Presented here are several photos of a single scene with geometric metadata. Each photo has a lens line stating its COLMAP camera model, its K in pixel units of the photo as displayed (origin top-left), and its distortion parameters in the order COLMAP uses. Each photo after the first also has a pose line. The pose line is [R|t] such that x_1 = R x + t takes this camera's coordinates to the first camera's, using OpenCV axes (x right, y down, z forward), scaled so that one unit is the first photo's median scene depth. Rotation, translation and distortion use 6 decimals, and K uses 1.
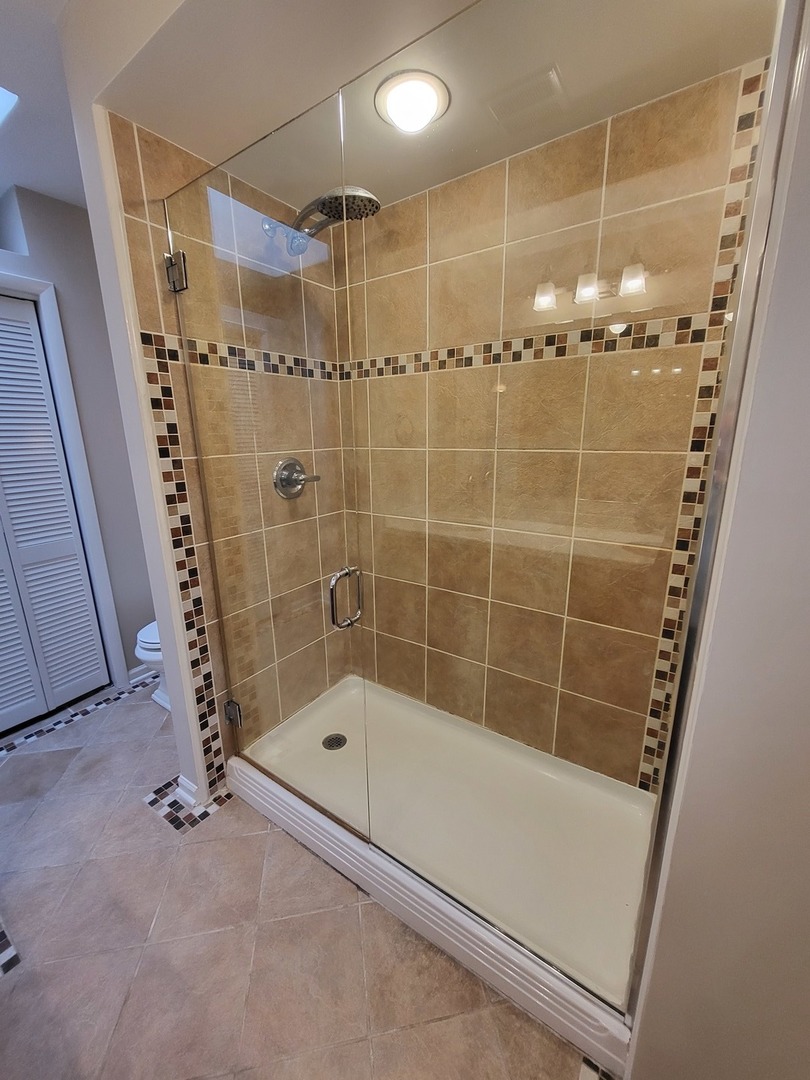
lens RADIAL K [[424.7, 0, 399.2], [0, 424.7, 542.4], [0, 0, 1]] dist [-0.002516, -0.000312]
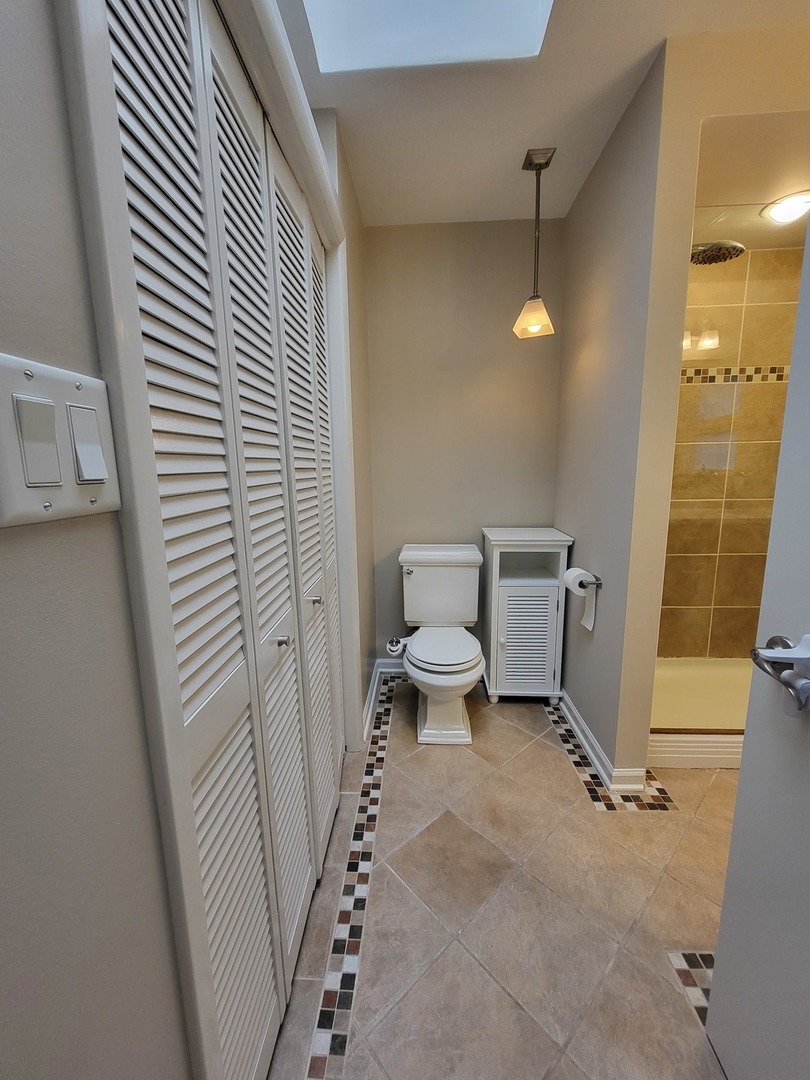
lens RADIAL K [[424.7, 0, 409.9], [0, 424.7, 539.8], [0, 0, 1]] dist [-0.002516, -0.000312]
pose [[0.849886, -0.094557, 0.518414, -1.514500], [0.139106, 0.989131, -0.047636, 0.020763], [-0.508275, 0.112600, 0.853802, 0.401593]]
